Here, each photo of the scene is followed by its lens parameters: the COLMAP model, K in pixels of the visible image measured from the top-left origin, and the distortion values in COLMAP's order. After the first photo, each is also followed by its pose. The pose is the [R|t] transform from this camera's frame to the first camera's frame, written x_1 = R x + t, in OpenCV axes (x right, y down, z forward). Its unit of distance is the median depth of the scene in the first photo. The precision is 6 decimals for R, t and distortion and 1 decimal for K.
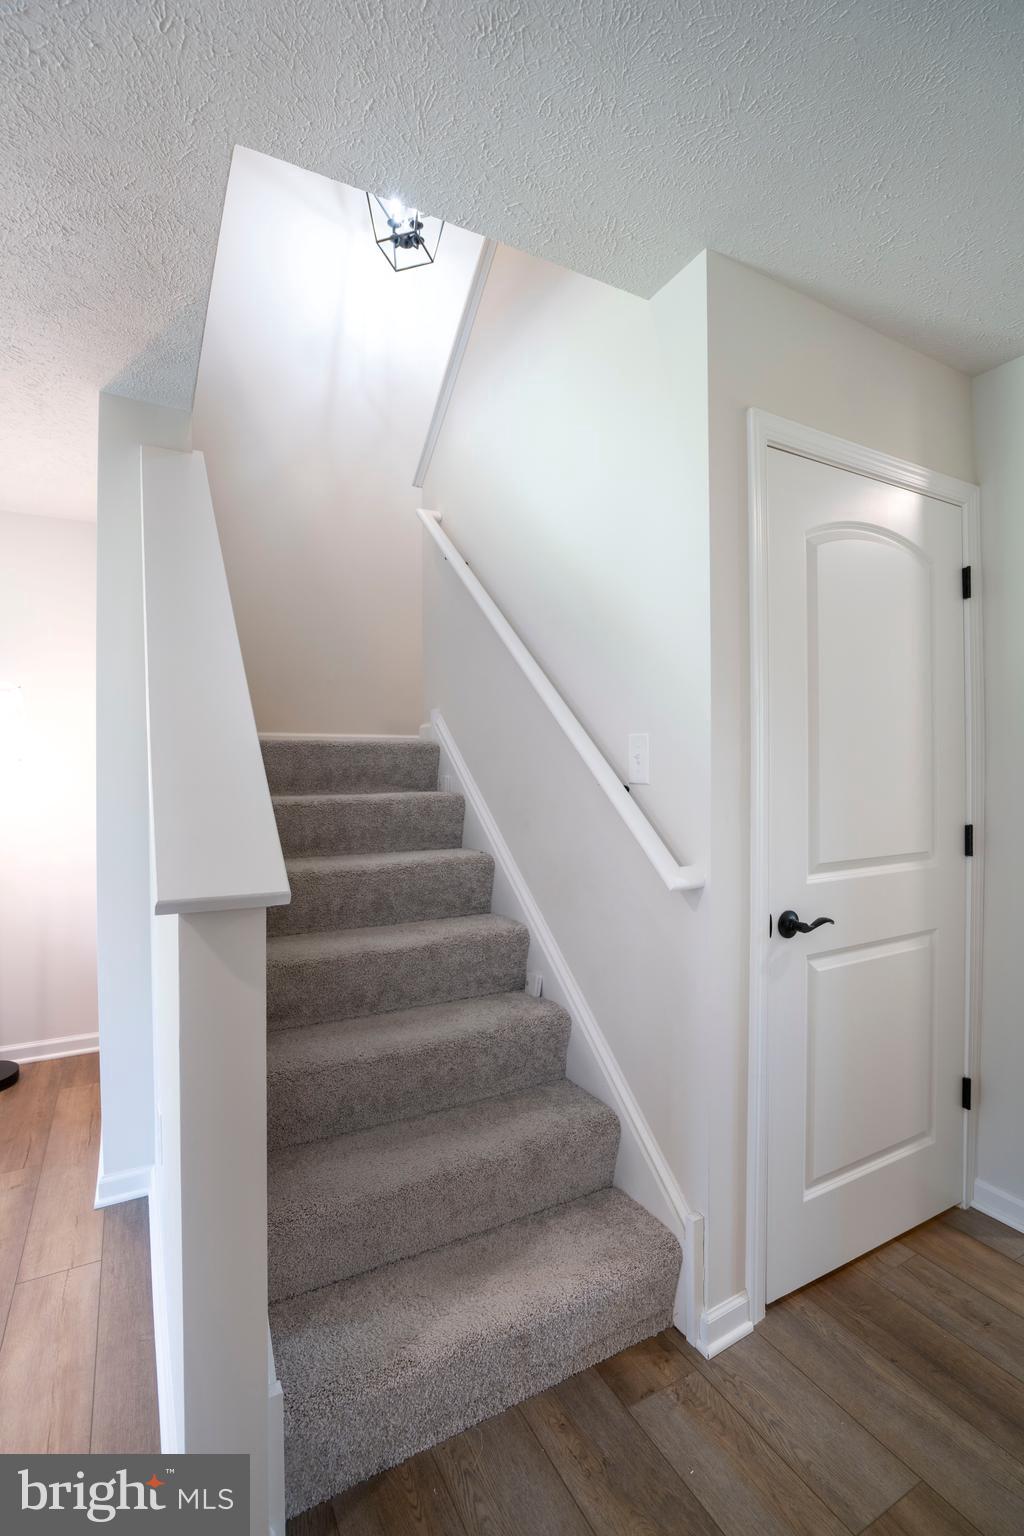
lens RADIAL K [[712.0, 0, 503.5], [0, 712.0, 764.0], [0, 0, 1]] dist [-0.055313, 0.019492]
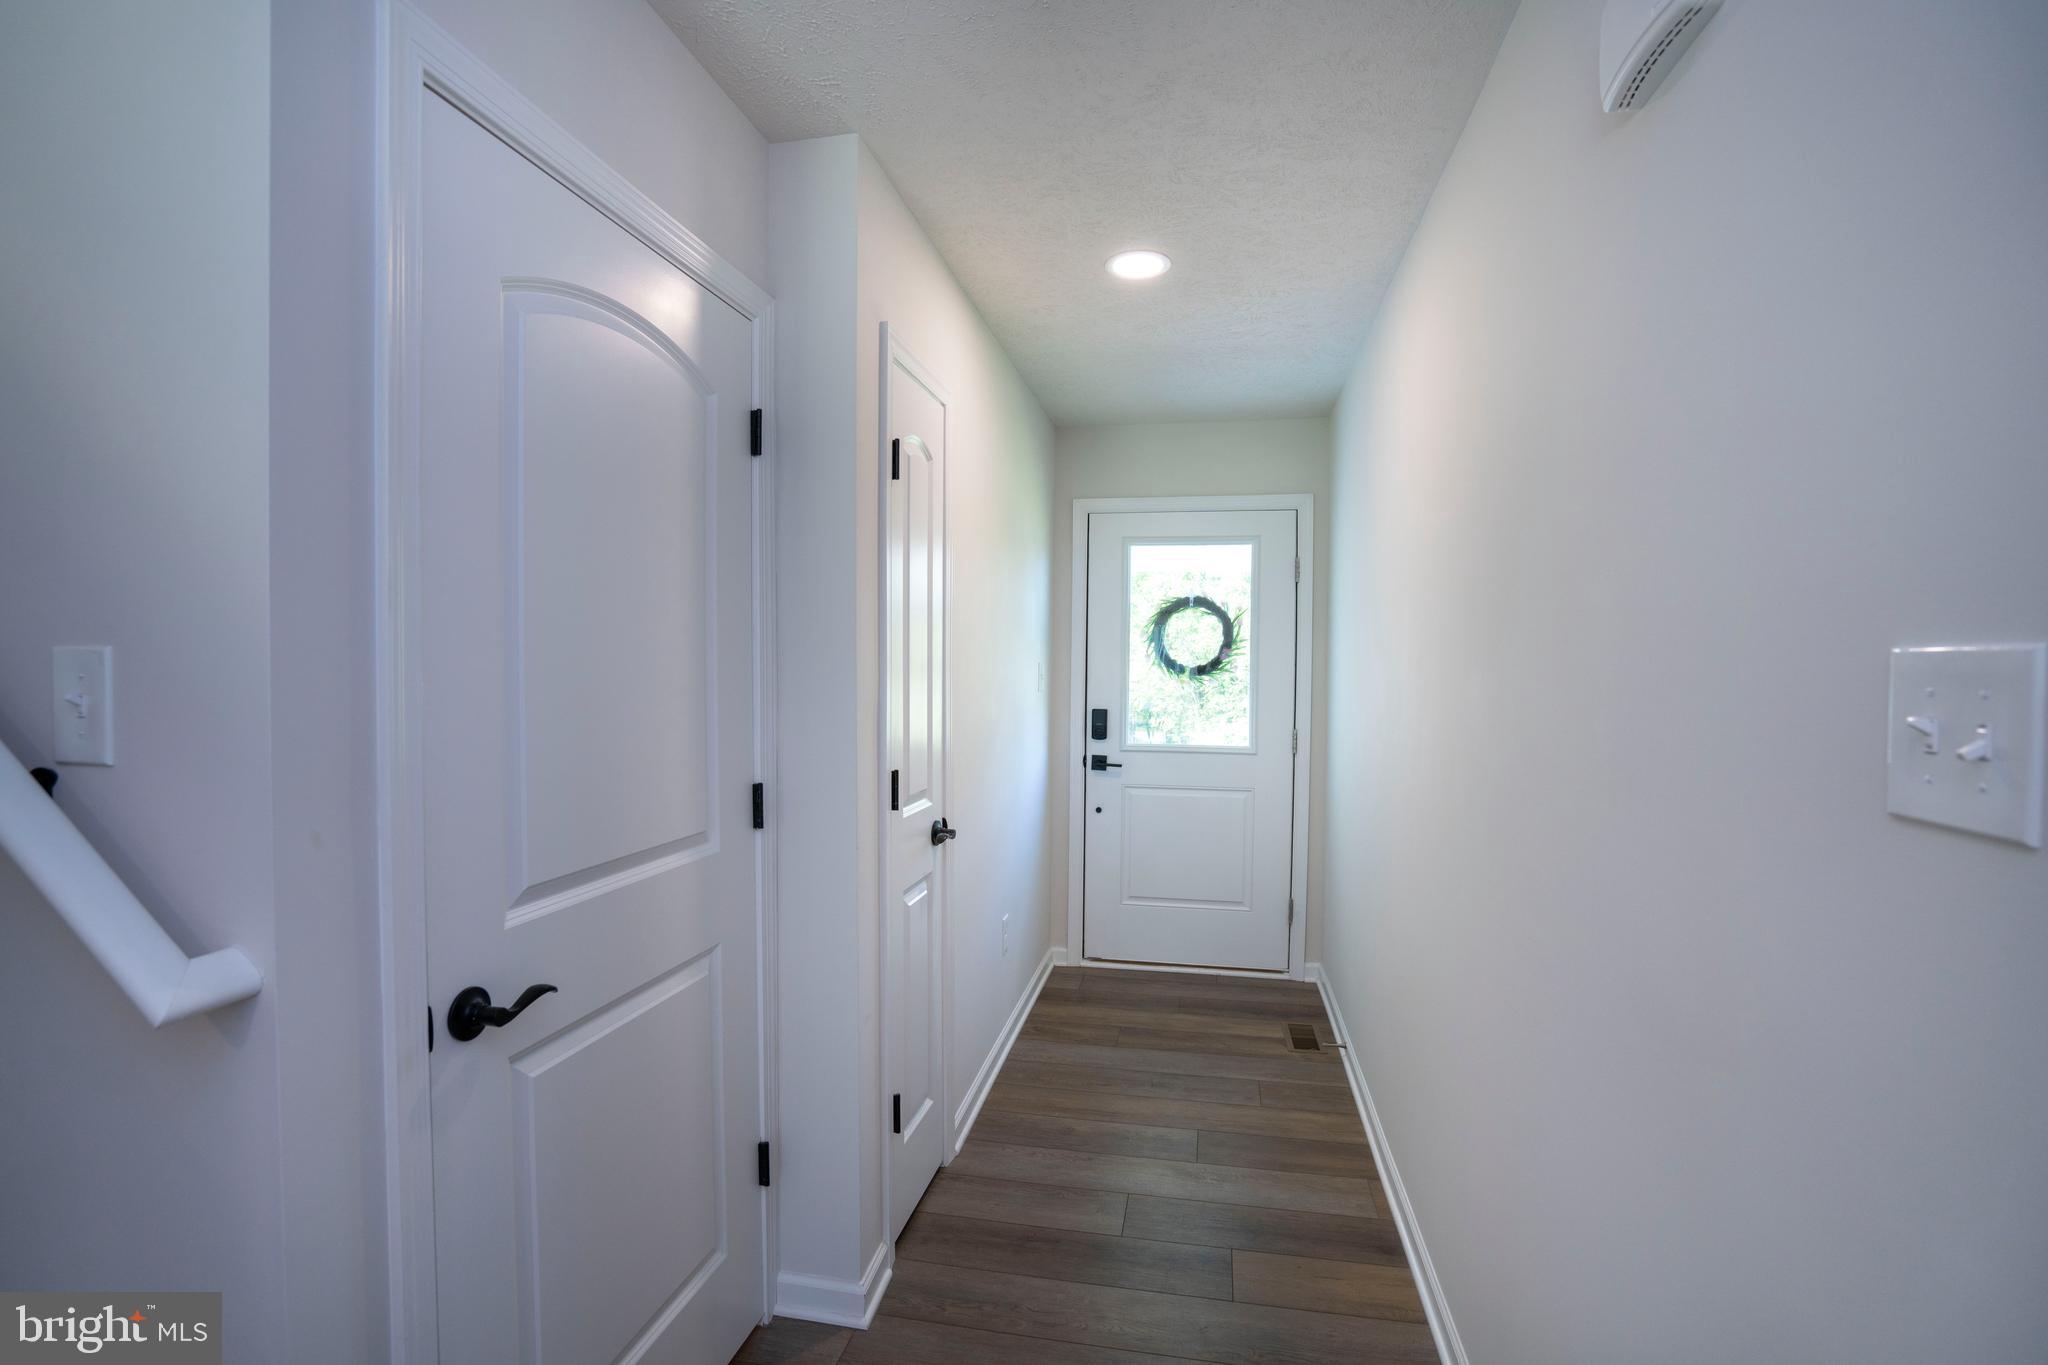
lens RADIAL K [[949.4, 0, 1033.0], [0, 949.4, 696.4], [0, 0, 1]] dist [-0.055313, 0.019492]
pose [[0.630049, -0.017328, 0.776362, 0.116517], [-0.004397, 0.999655, 0.025880, -0.026652], [-0.776543, -0.019719, 0.629755, 0.205768]]
